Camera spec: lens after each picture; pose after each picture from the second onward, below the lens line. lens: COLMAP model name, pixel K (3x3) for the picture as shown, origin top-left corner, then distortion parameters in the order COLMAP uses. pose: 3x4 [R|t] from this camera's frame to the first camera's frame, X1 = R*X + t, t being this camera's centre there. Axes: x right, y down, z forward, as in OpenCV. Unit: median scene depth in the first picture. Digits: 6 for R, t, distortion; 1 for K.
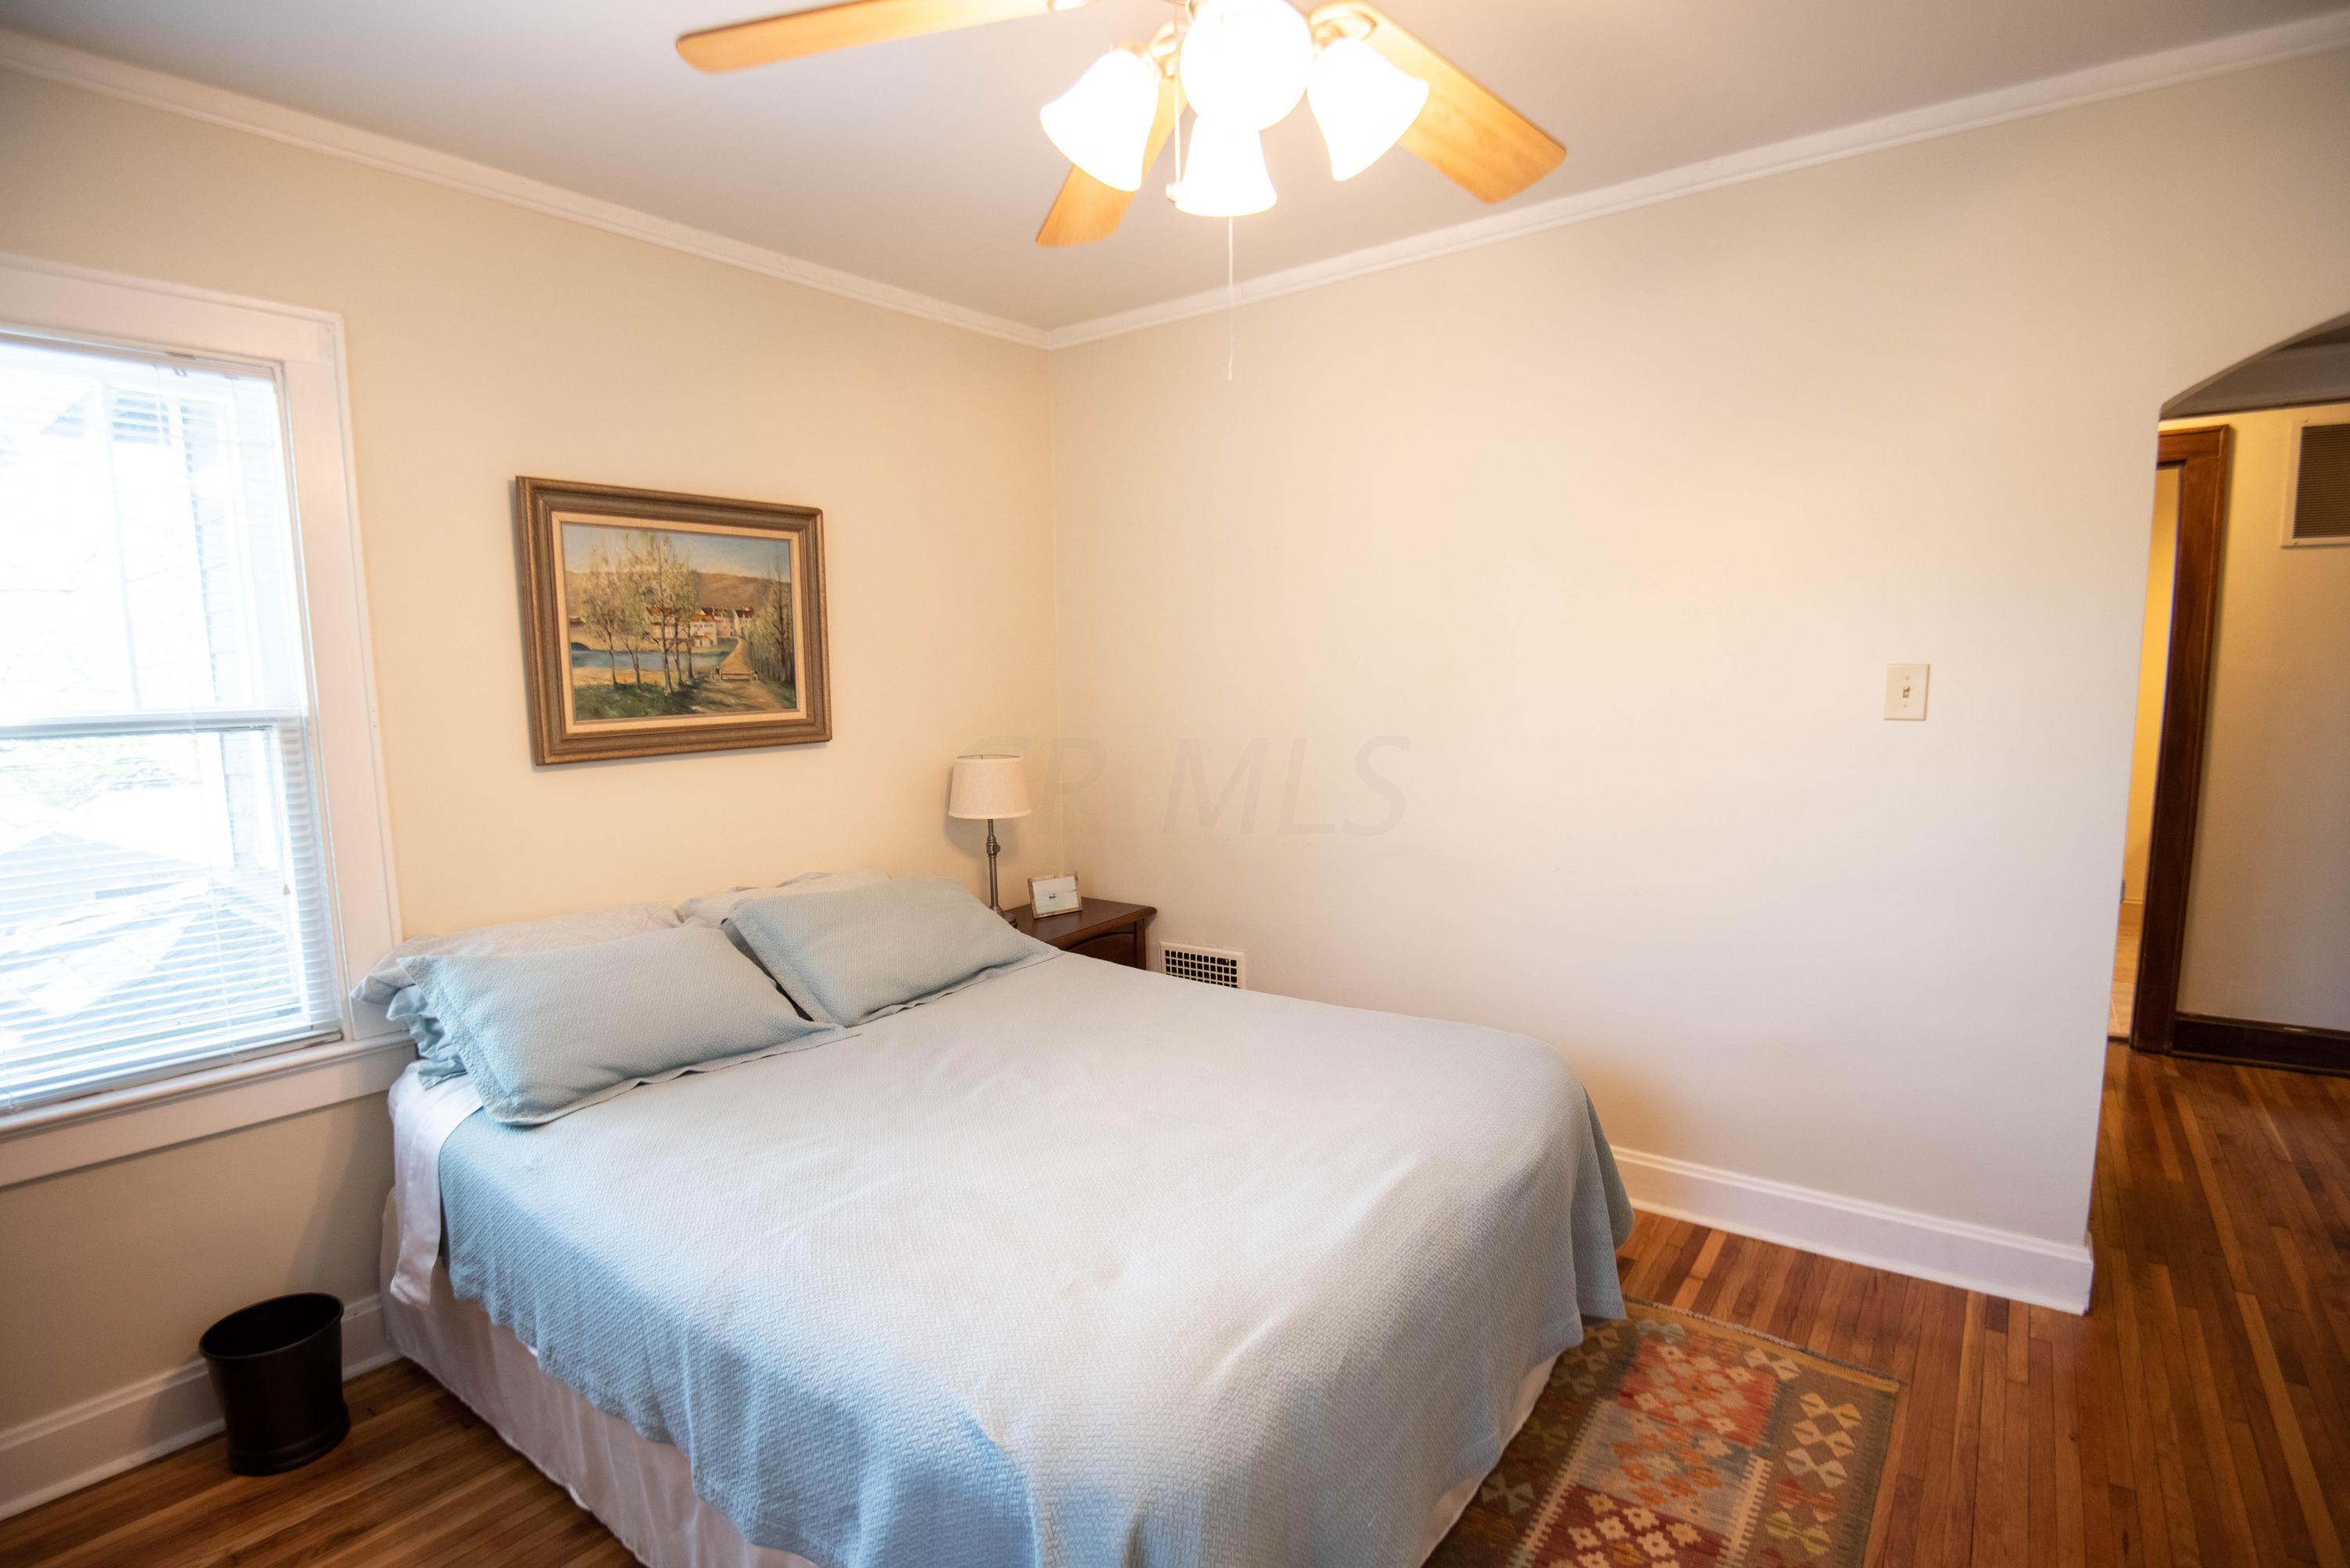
lens RADIAL K [[1127.4, 0, 1176.2], [0, 1127.4, 814.9], [0, 0, 1]] dist [-0.004566, -0.022664]
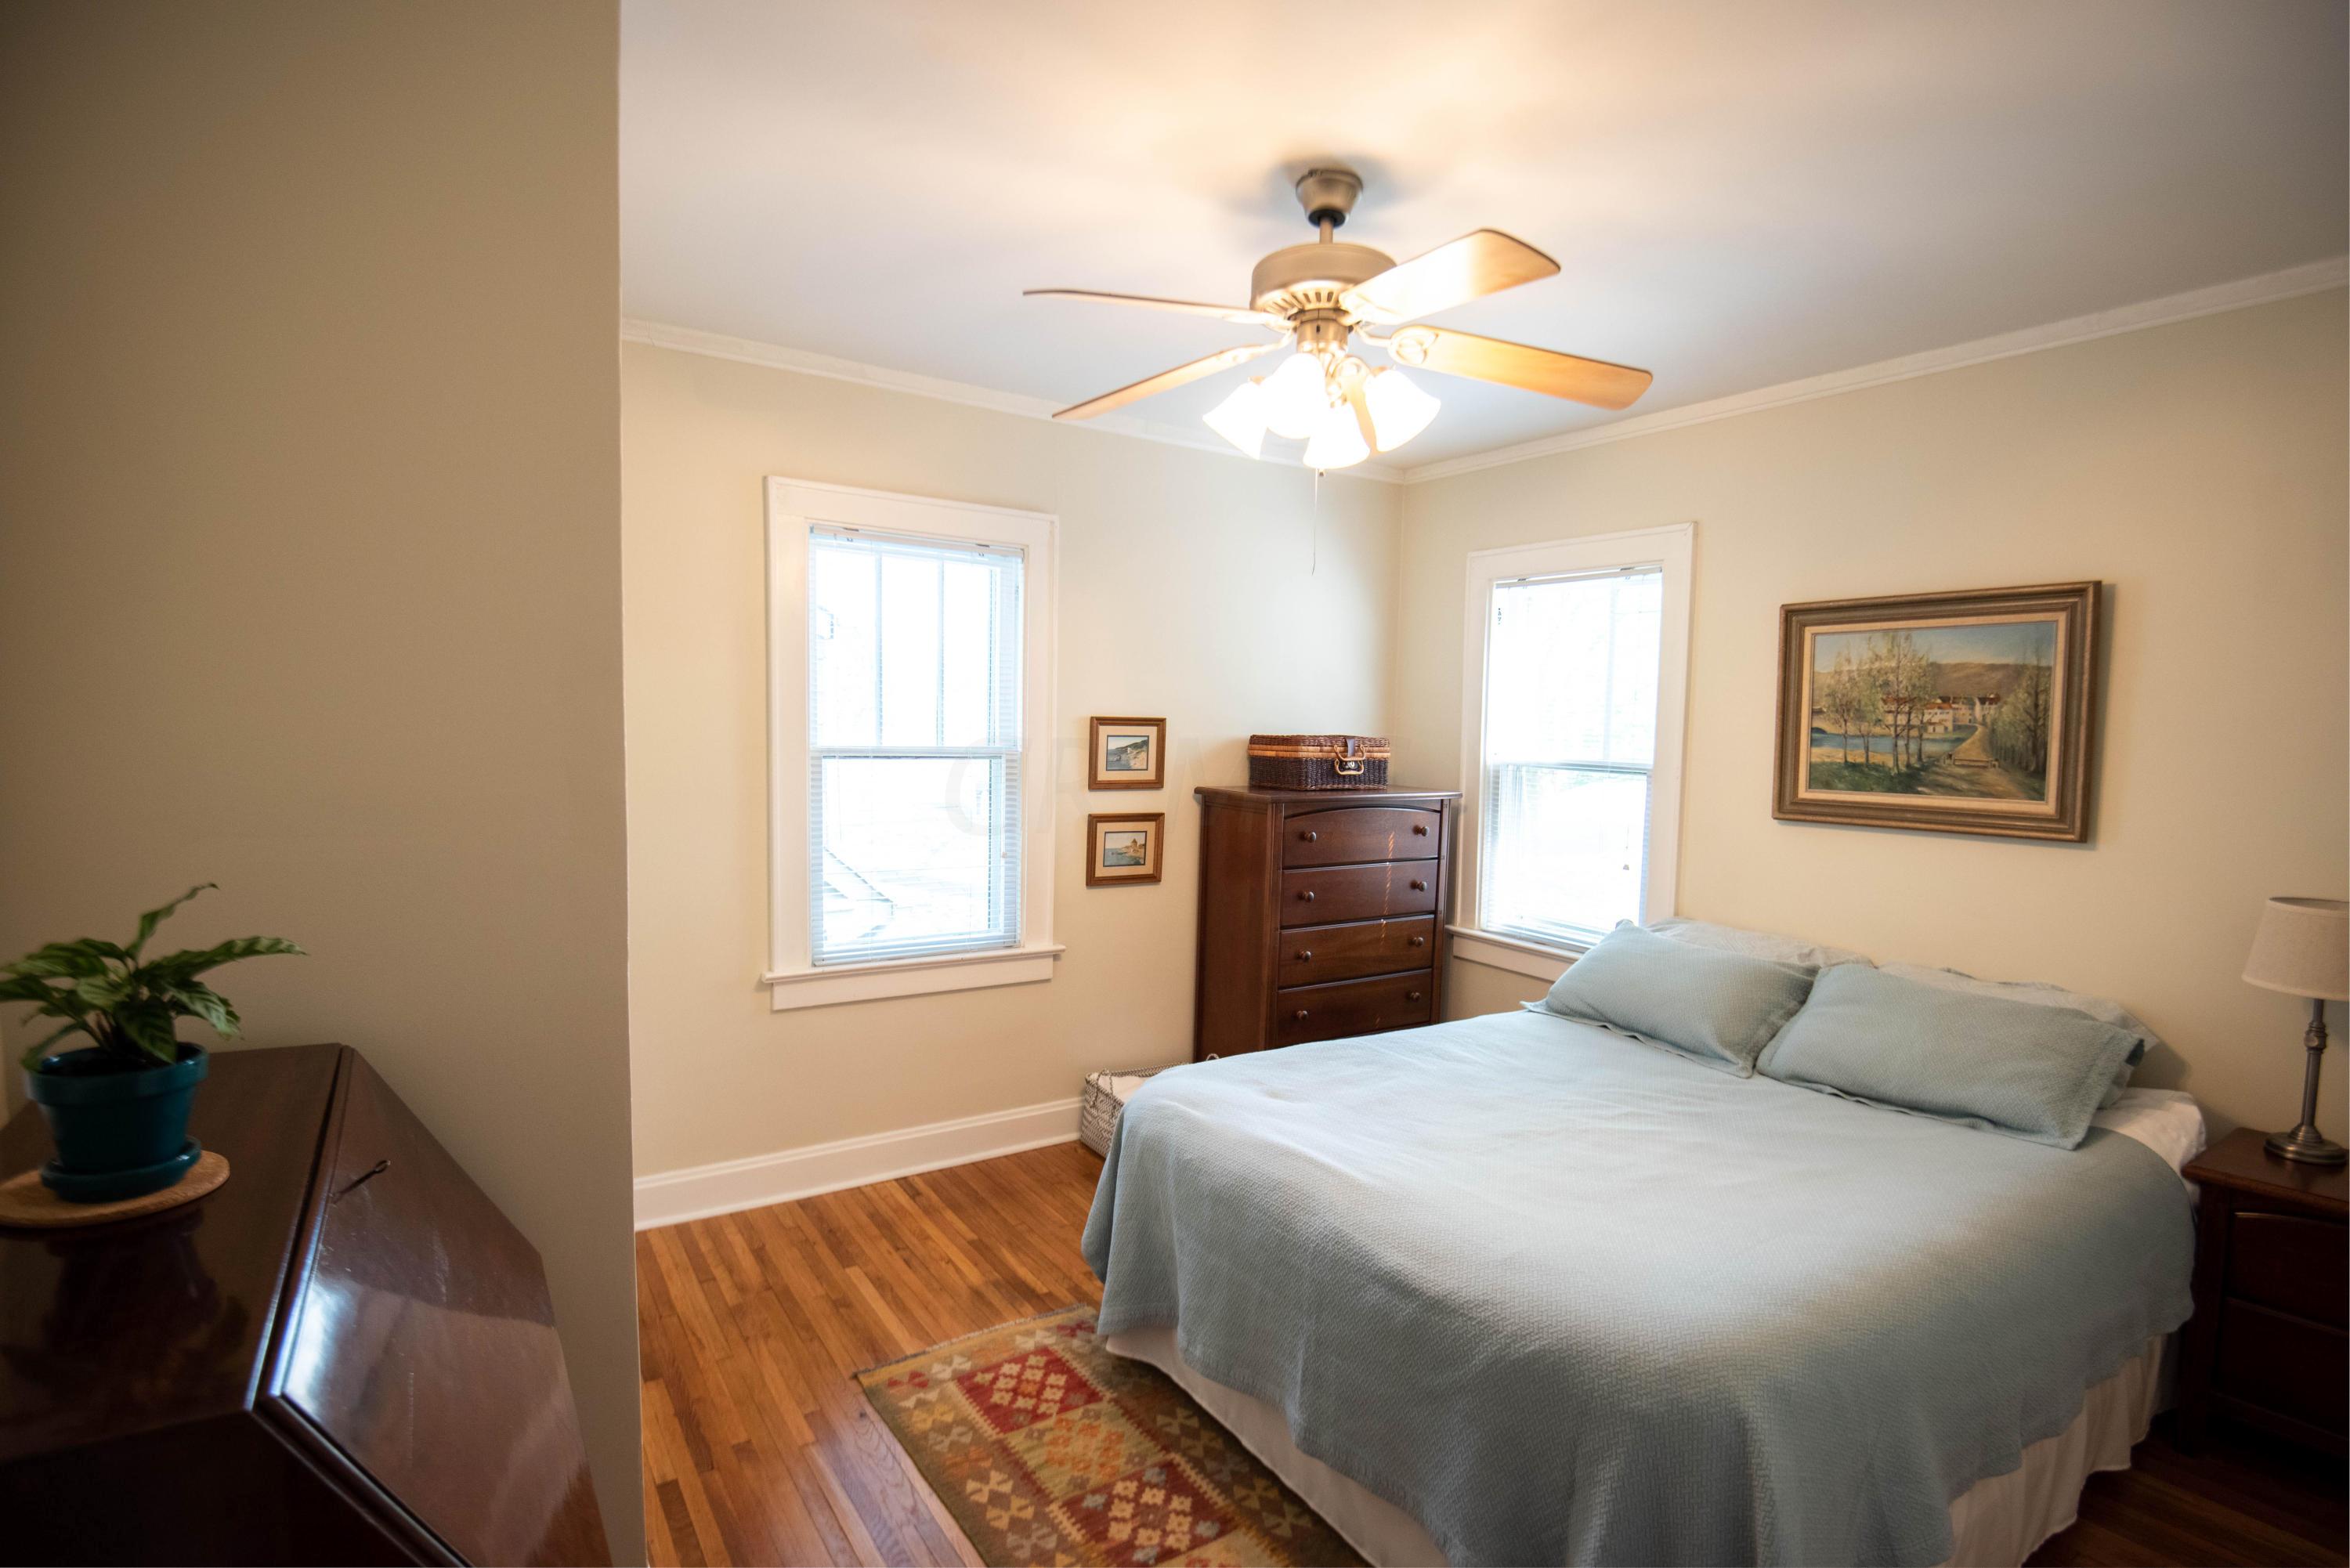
lens RADIAL K [[1142.6, 0, 1179.5], [0, 1142.6, 809.8], [0, 0, 1]] dist [-0.001686, -0.029117]
pose [[-0.334049, 0.083094, -0.938886, 0.848092], [-0.135274, 0.981568, 0.135001, -0.129244], [0.932798, 0.172104, -0.316651, 0.703778]]
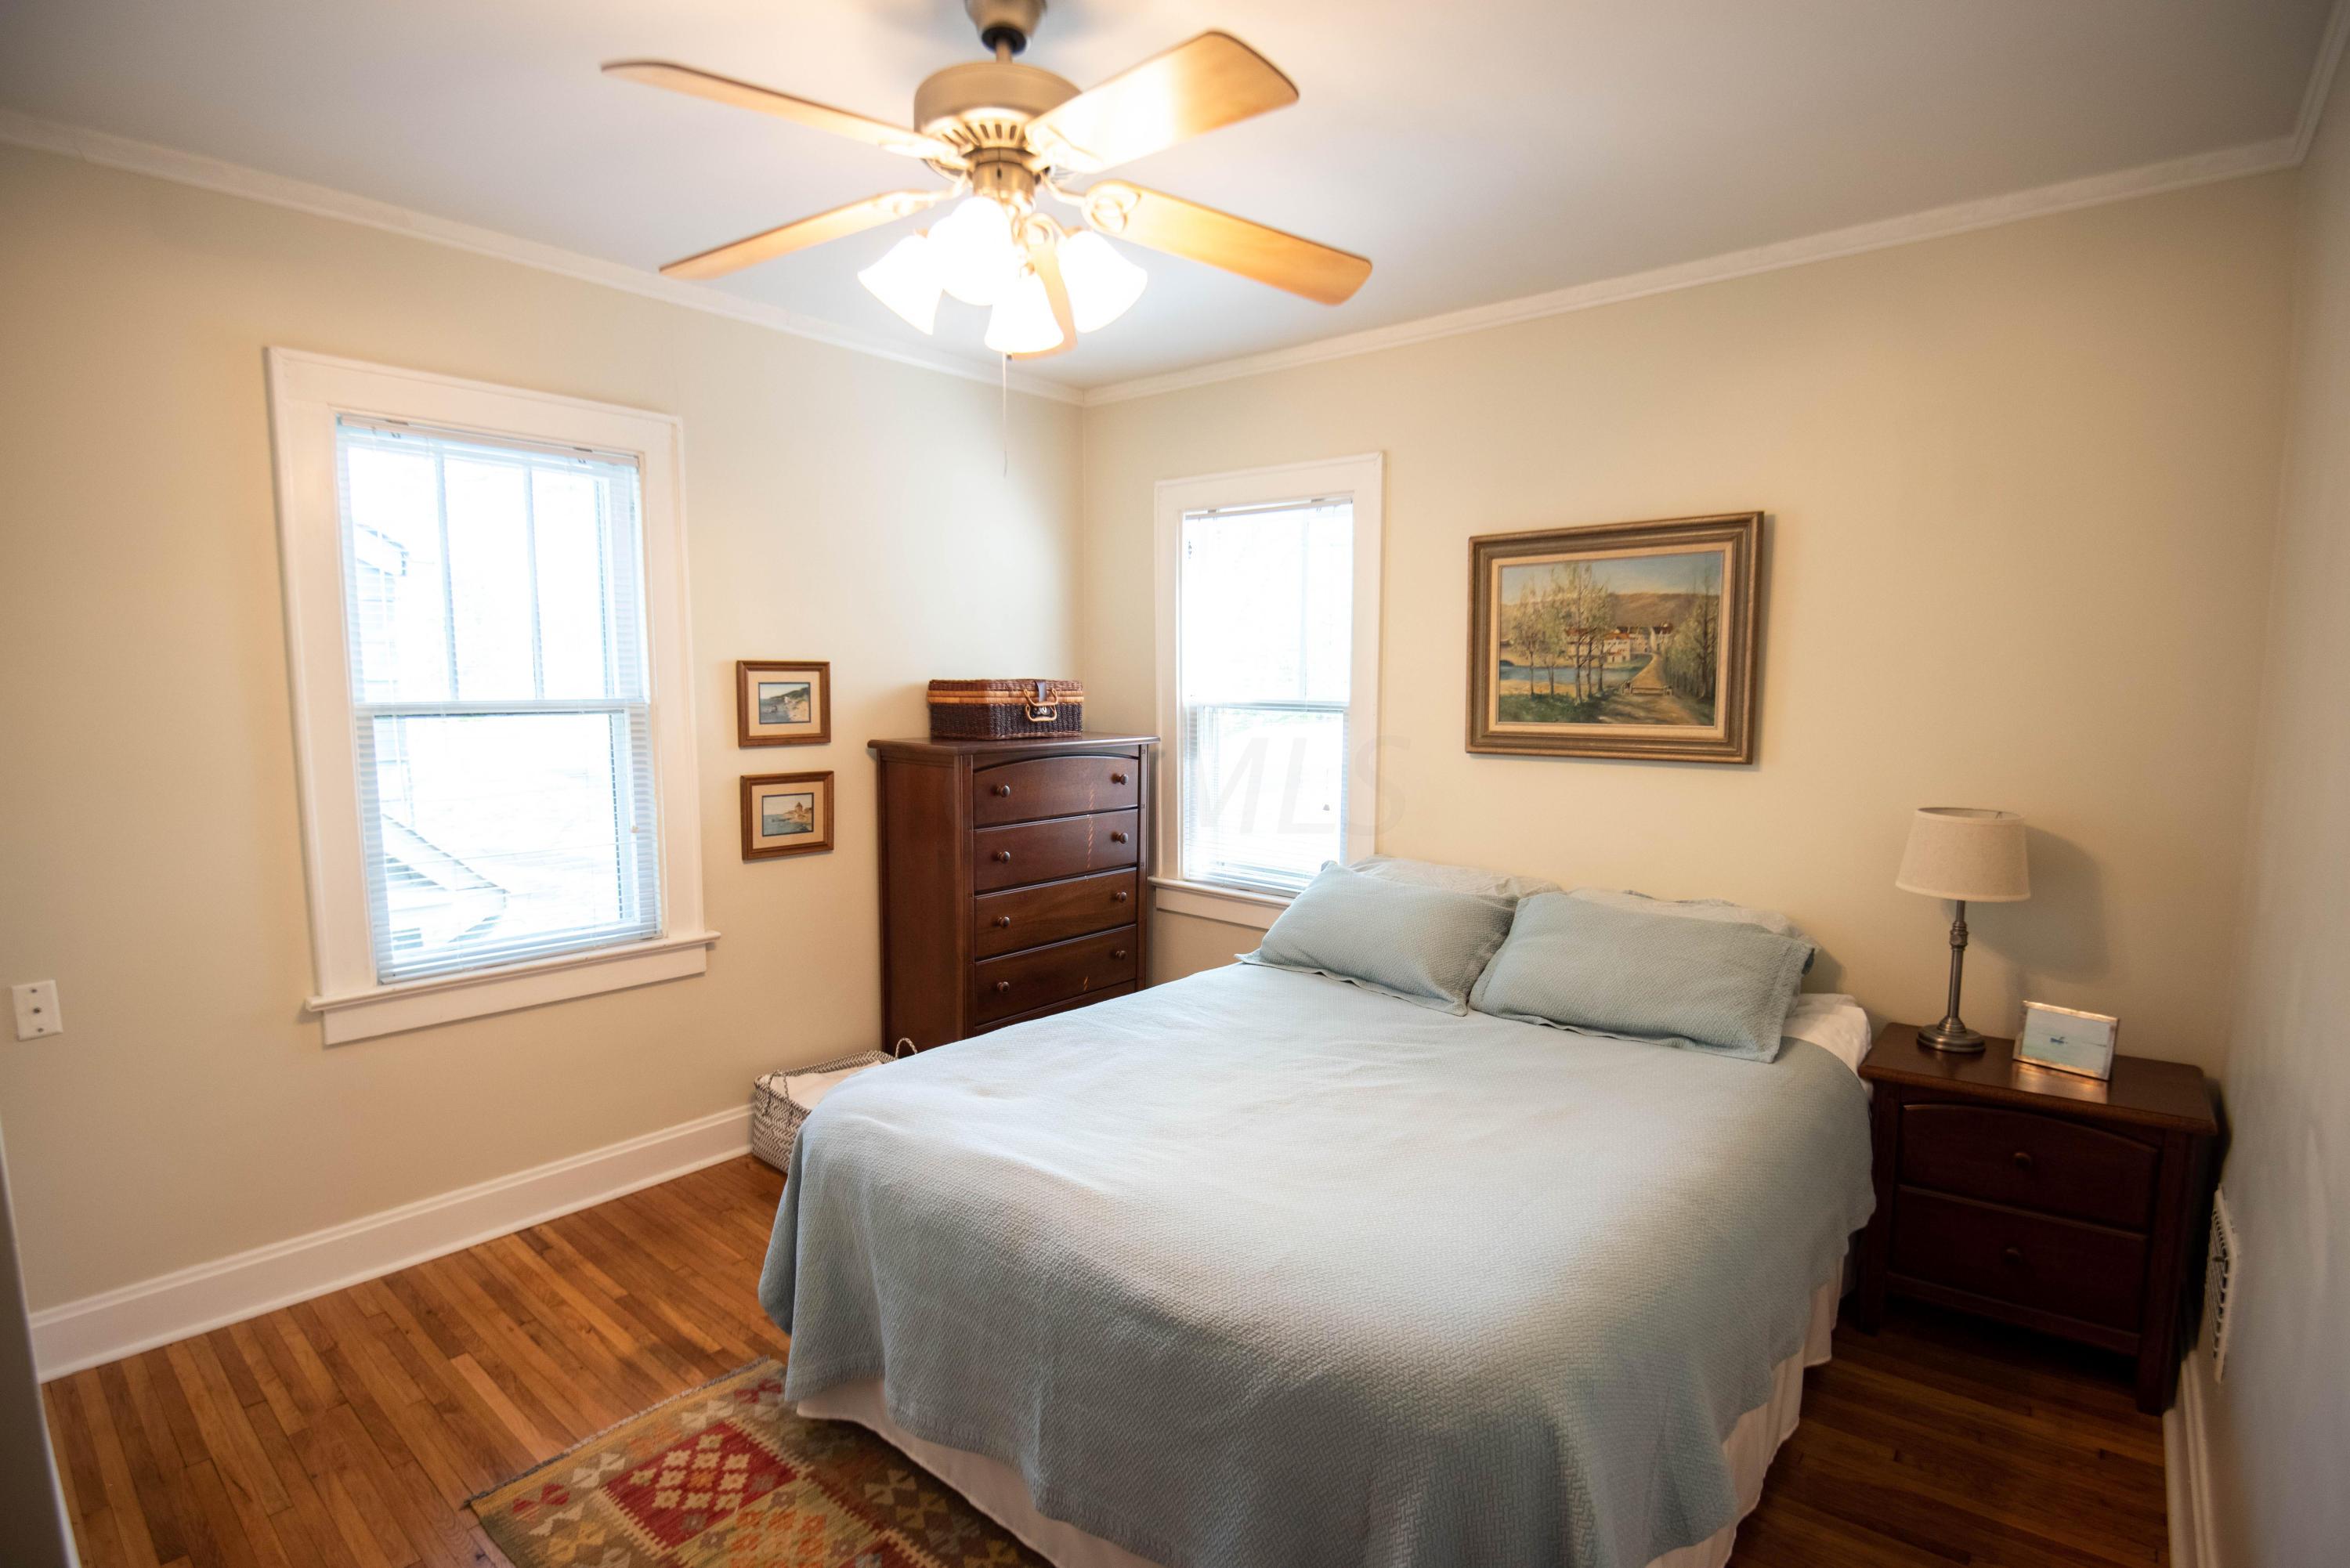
lens RADIAL K [[1127.4, 0, 1176.2], [0, 1127.4, 814.9], [0, 0, 1]] dist [-0.004566, -0.022664]
pose [[-0.055292, 0.137727, -0.988926, 0.715927], [-0.130466, 0.980953, 0.143911, -0.108971], [0.989910, 0.136979, -0.036270, 0.656308]]
